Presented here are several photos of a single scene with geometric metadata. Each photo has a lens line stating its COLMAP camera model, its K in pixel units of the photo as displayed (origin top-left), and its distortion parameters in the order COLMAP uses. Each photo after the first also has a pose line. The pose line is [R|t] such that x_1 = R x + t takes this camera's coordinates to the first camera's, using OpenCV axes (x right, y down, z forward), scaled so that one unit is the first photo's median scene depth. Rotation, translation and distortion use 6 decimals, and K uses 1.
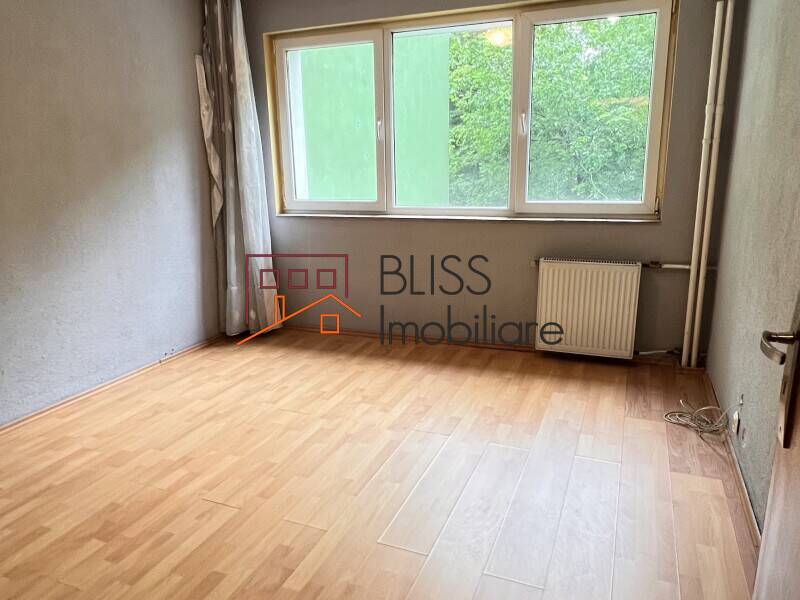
lens RADIAL K [[584.6, 0, 396.8], [0, 584.6, 301.2], [0, 0, 1]] dist [0.003390, 0.001591]
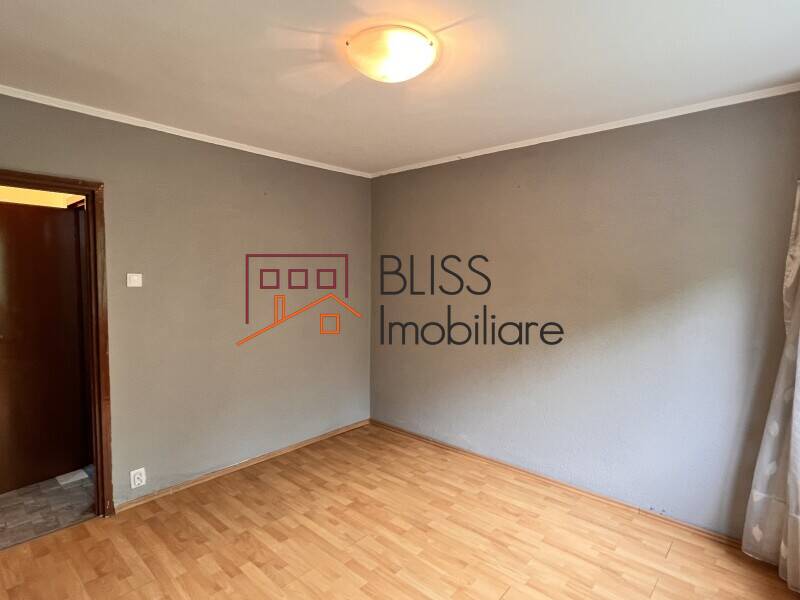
lens RADIAL K [[419.5, 0, 399.5], [0, 419.5, 297.7], [0, 0, 1]] dist [0.002621, -0.000245]
pose [[-0.342106, 0.066862, -0.937280, 0.547575], [-0.213140, 0.965945, 0.146702, -0.384844], [0.915169, 0.249959, -0.316205, 1.163008]]
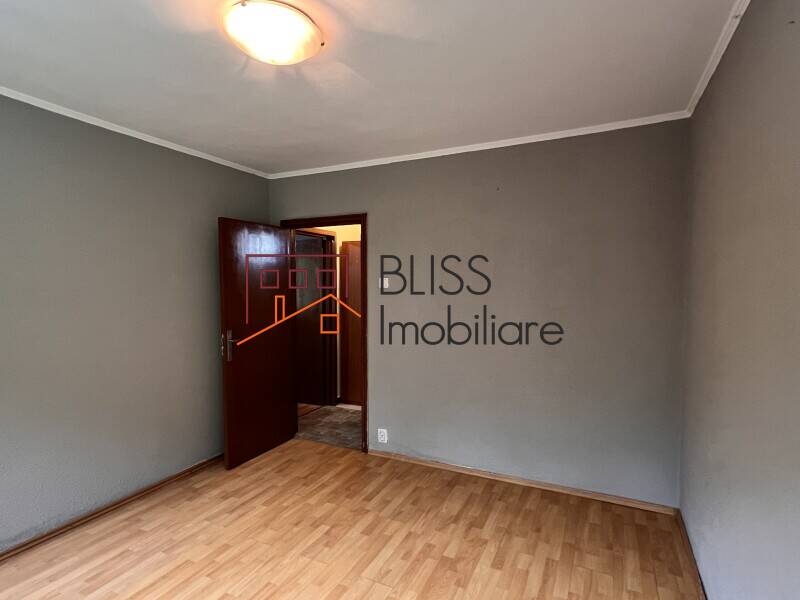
lens RADIAL K [[418.8, 0, 400.9], [0, 418.8, 293.0], [0, 0, 1]] dist [-0.000377, -0.000569]
pose [[-0.998456, 0.015294, 0.053397, -0.373622], [0.027837, 0.969683, 0.242776, -0.429414], [-0.048065, 0.243887, -0.968612, 1.558587]]
